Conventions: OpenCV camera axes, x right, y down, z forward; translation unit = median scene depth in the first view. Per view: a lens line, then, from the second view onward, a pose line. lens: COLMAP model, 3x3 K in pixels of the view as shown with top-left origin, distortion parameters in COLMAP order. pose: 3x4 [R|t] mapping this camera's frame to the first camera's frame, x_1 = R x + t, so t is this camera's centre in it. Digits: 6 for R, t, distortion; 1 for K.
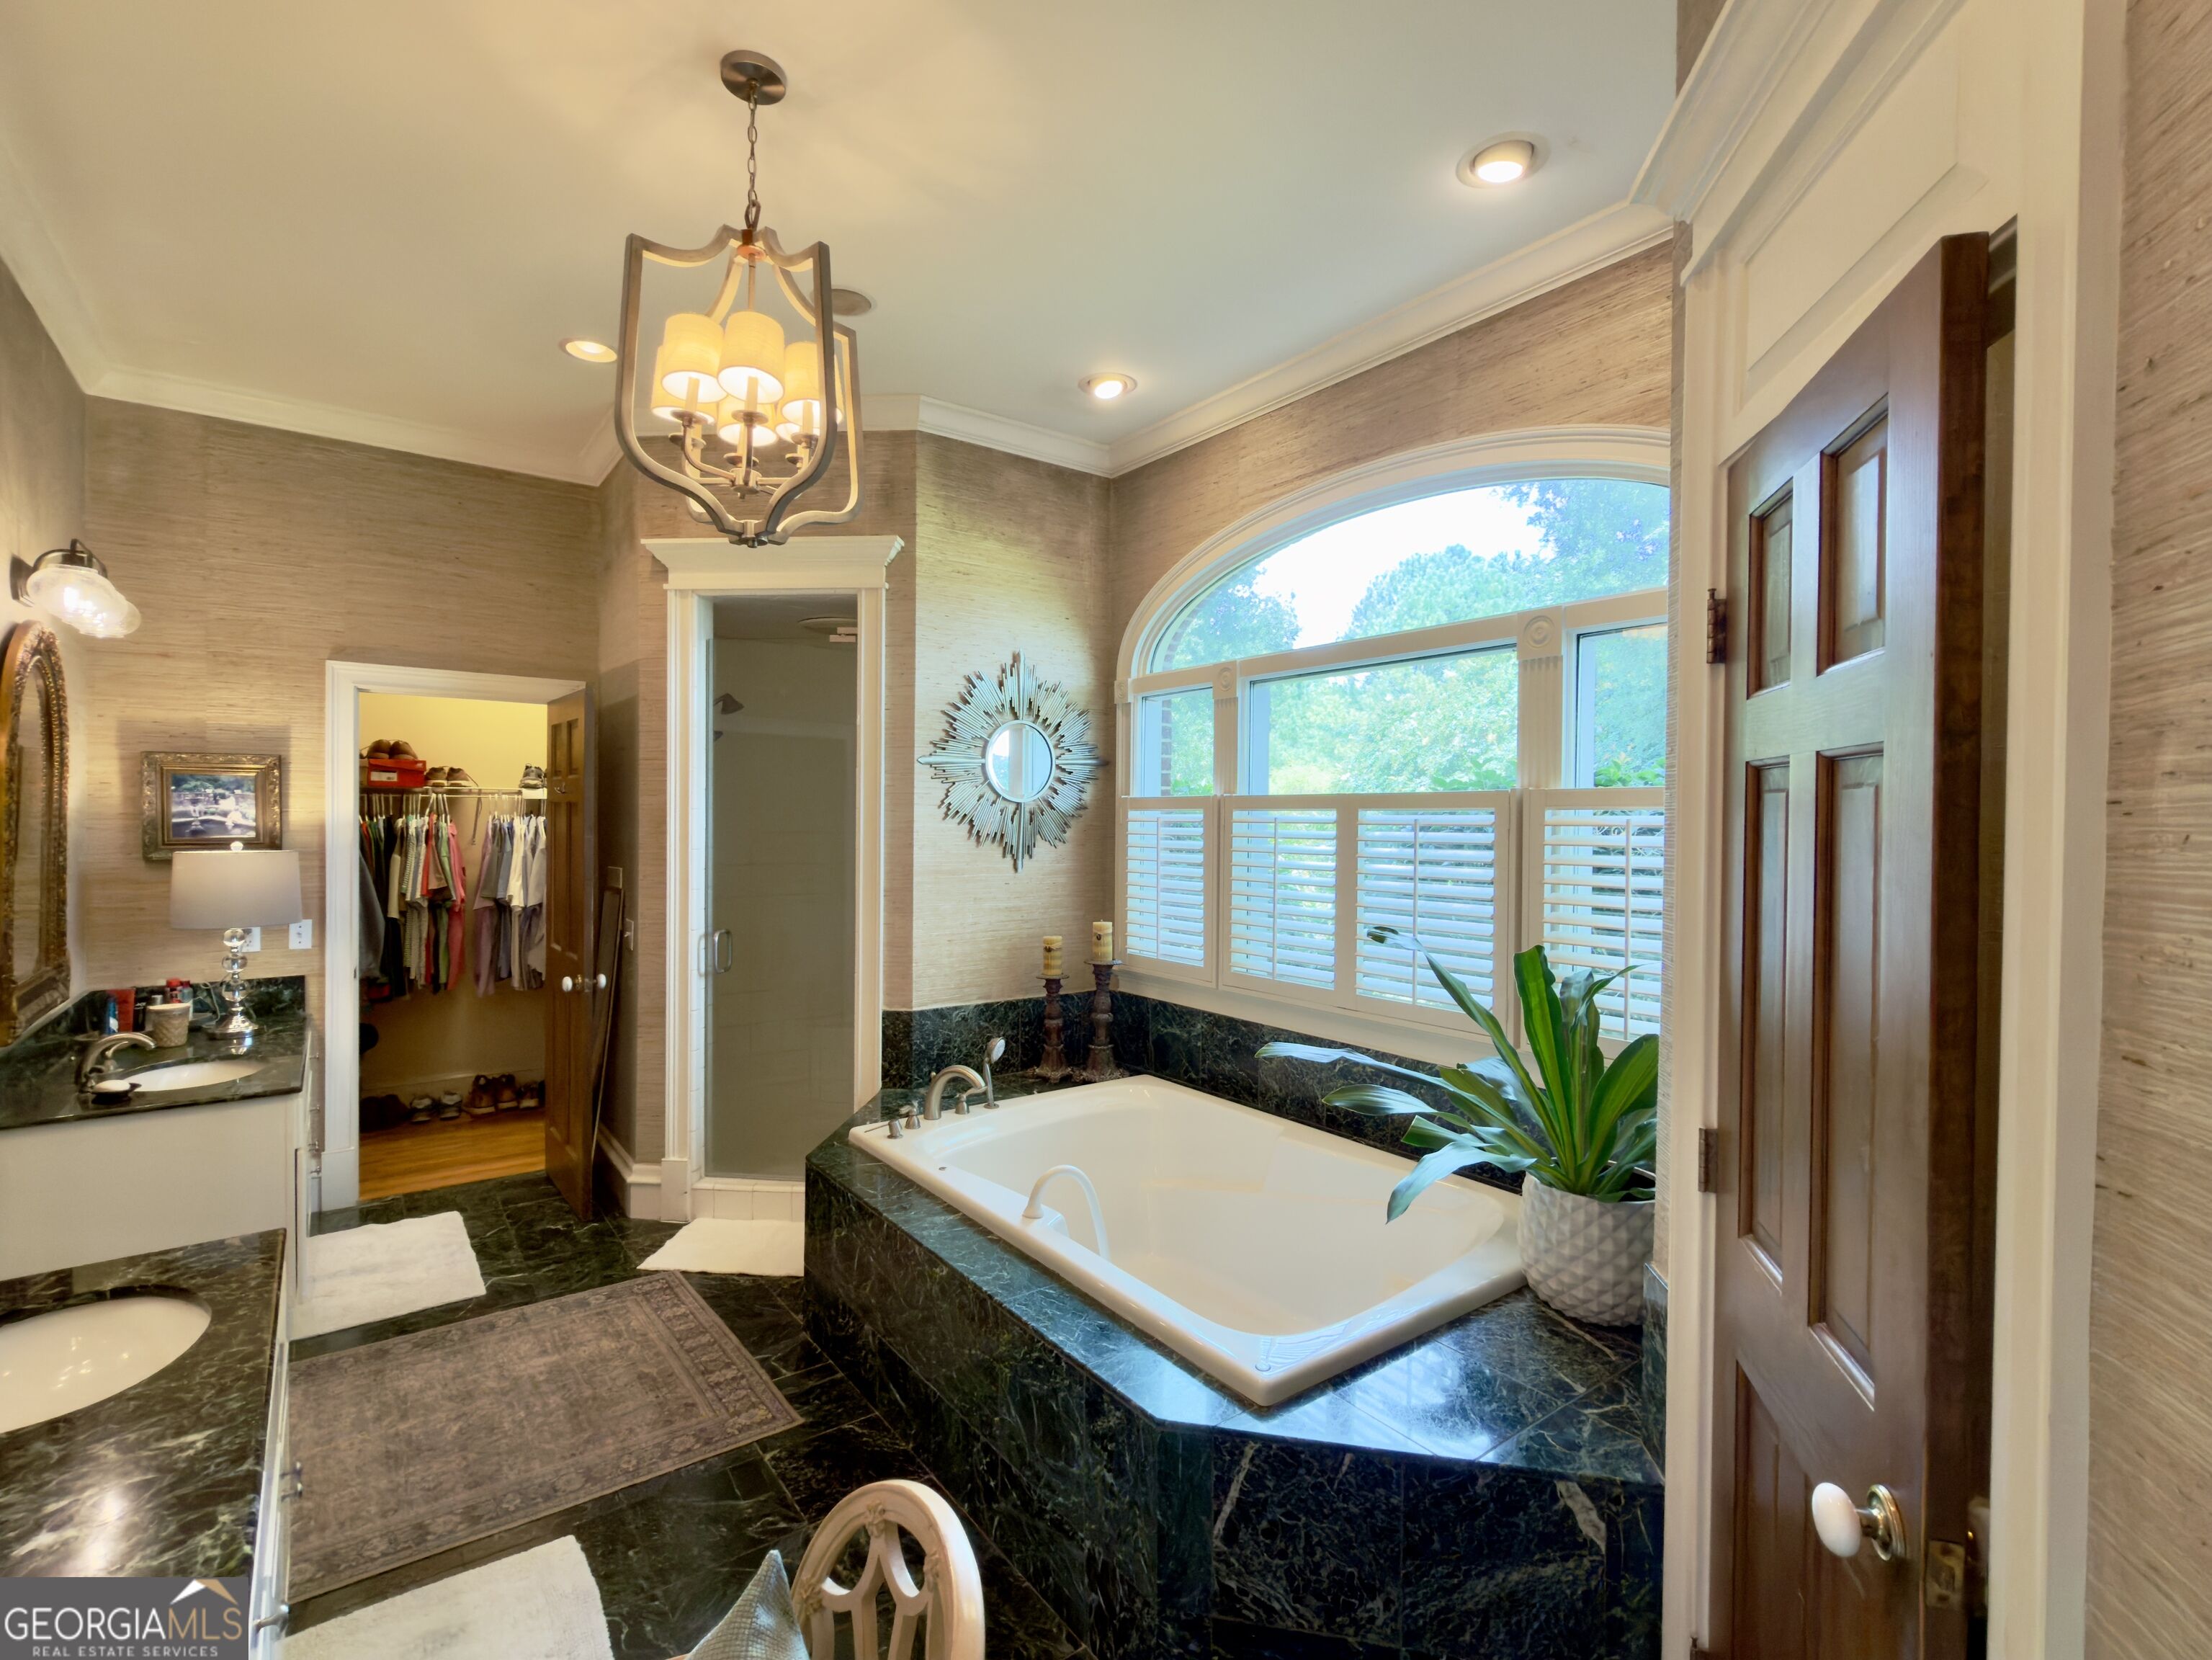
lens RADIAL K [[1028.1, 0, 1102.2], [0, 1028.1, 828.0], [0, 0, 1]] dist [0.000076, -0.000392]
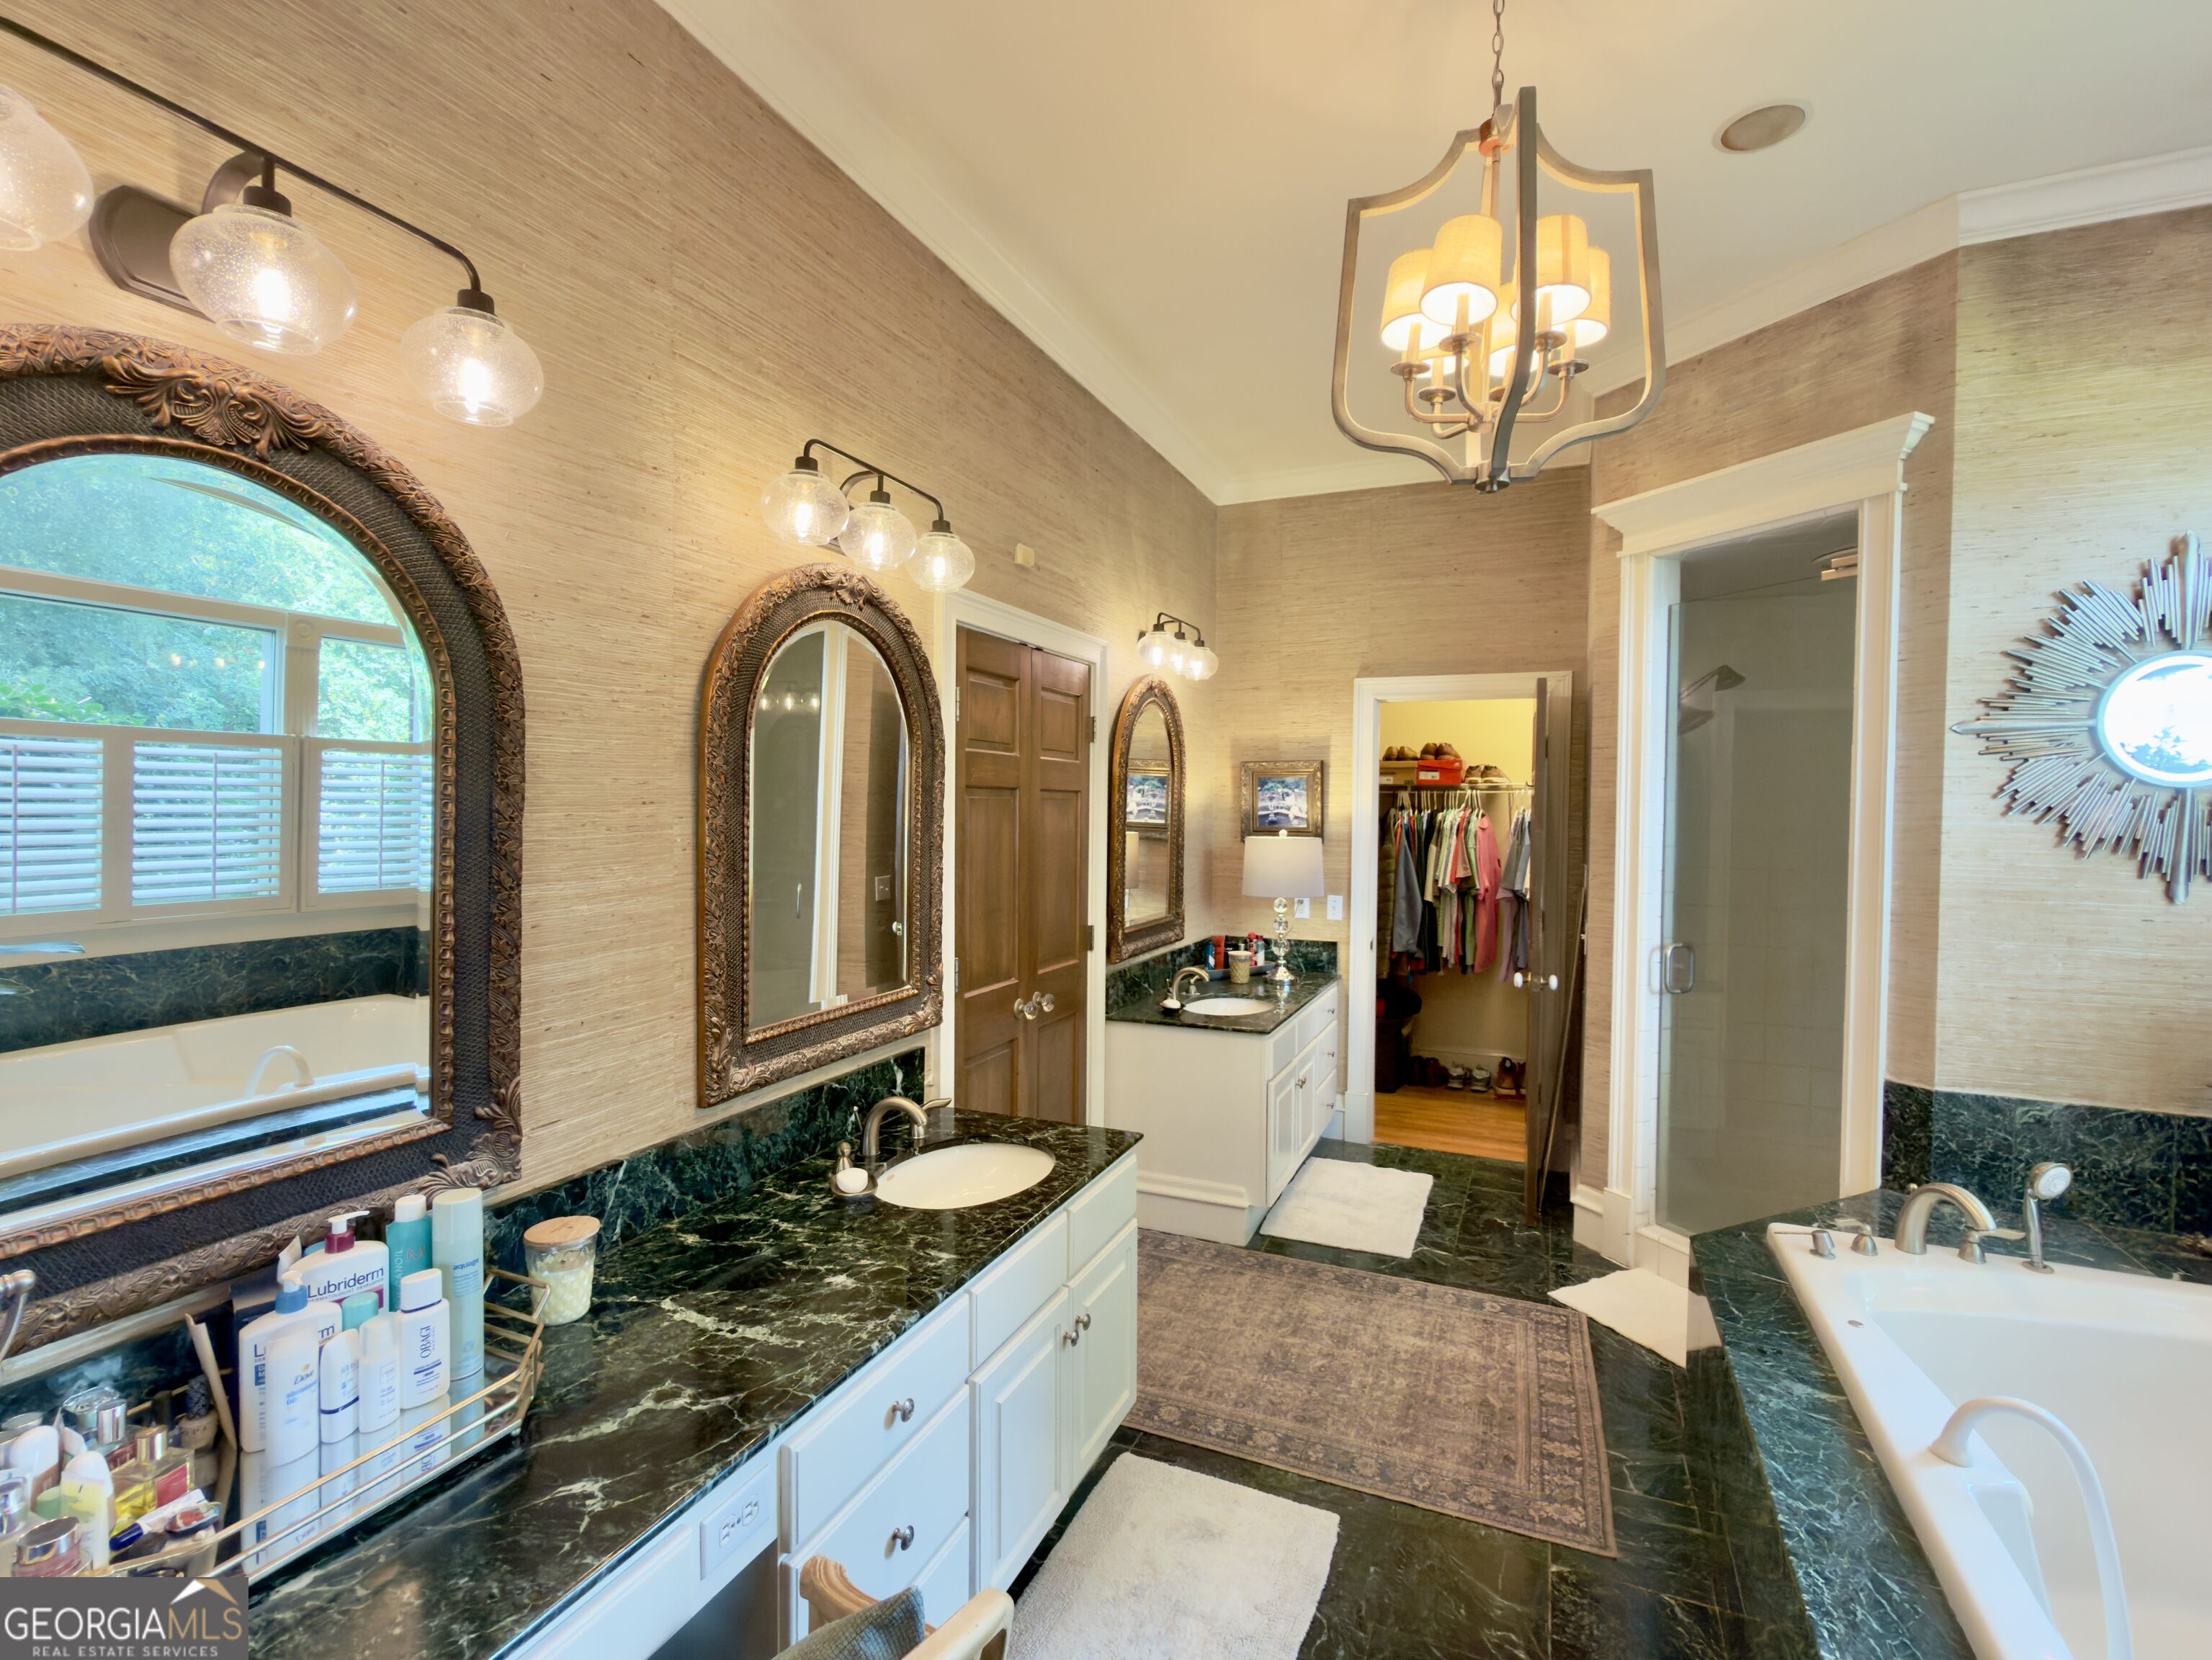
lens RADIAL K [[1028.1, 0, 1102.2], [0, 1028.1, 828.0], [0, 0, 1]] dist [0.000076, -0.000392]
pose [[0.497292, 0.015433, -0.867446, 0.134274], [-0.013033, 0.999862, 0.010317, 0.000863], [0.867485, 0.006175, 0.497425, 0.162617]]
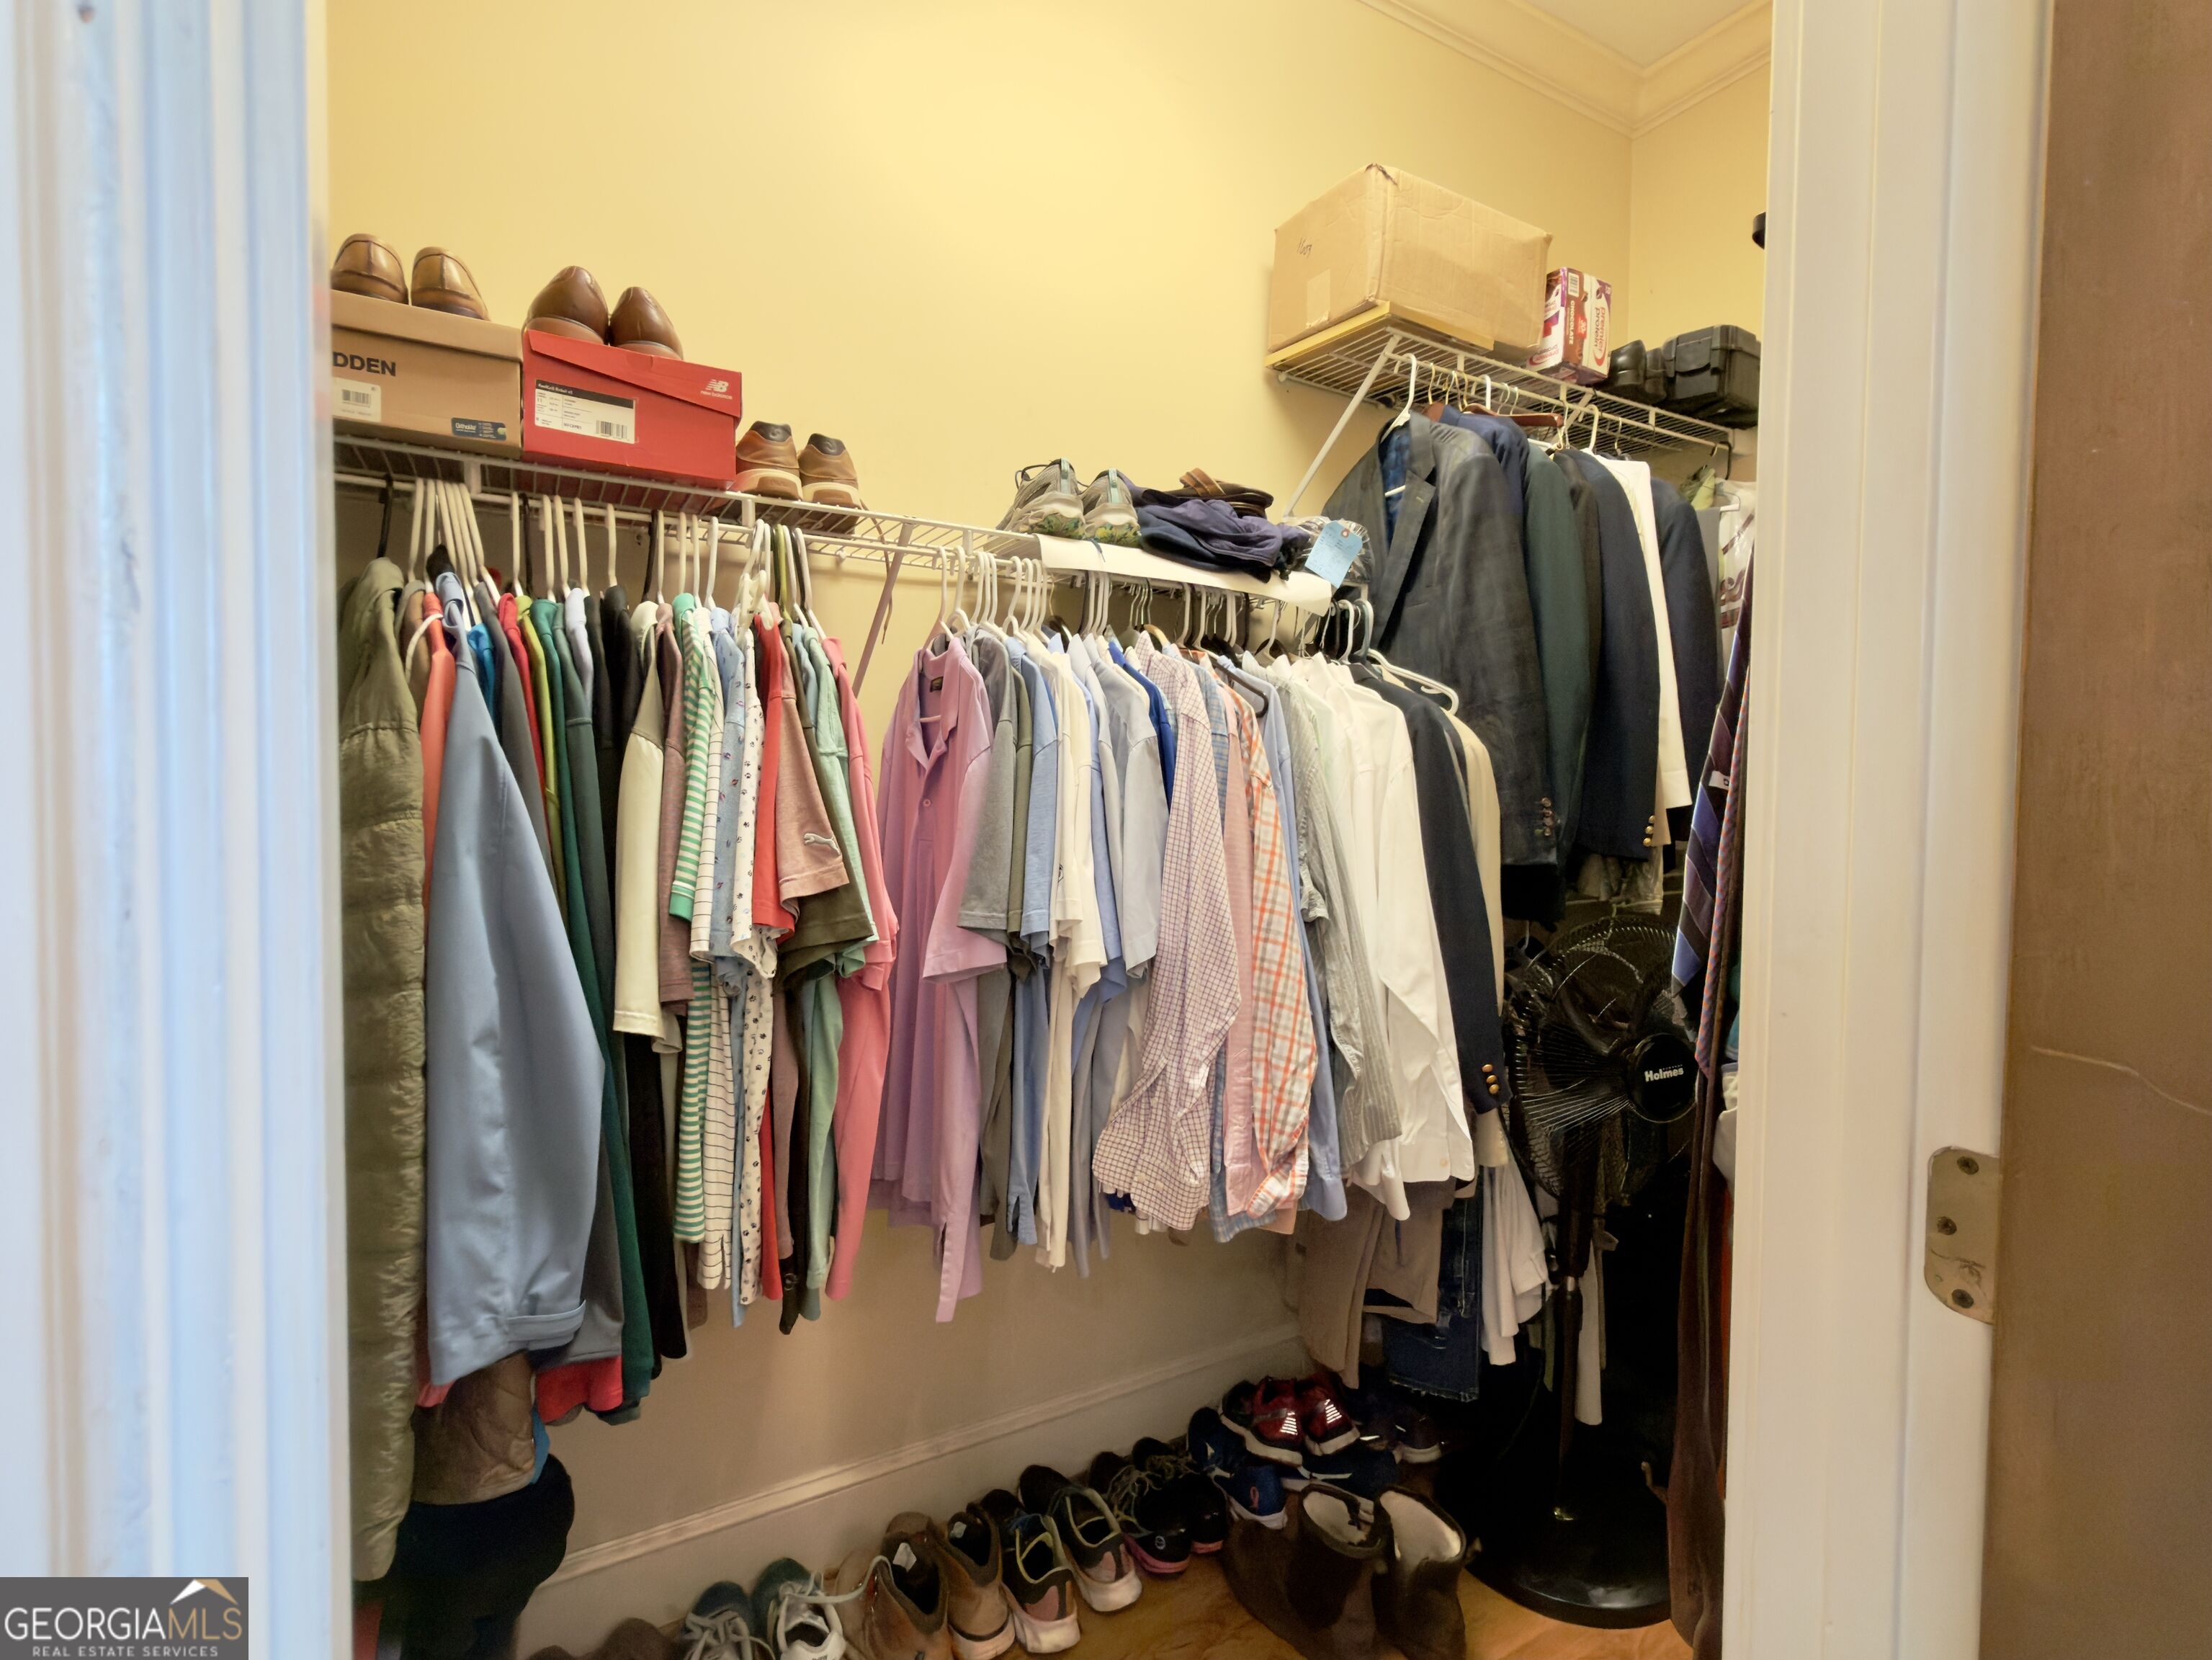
lens RADIAL K [[1028.1, 0, 1102.2], [0, 1028.1, 828.0], [0, 0, 1]] dist [0.000076, -0.000392]
pose [[0.992500, 0.002427, -0.122220, -0.712032], [-0.000039, 0.999809, 0.019535, 0.051261], [0.122244, -0.019384, 0.992311, 1.004364]]
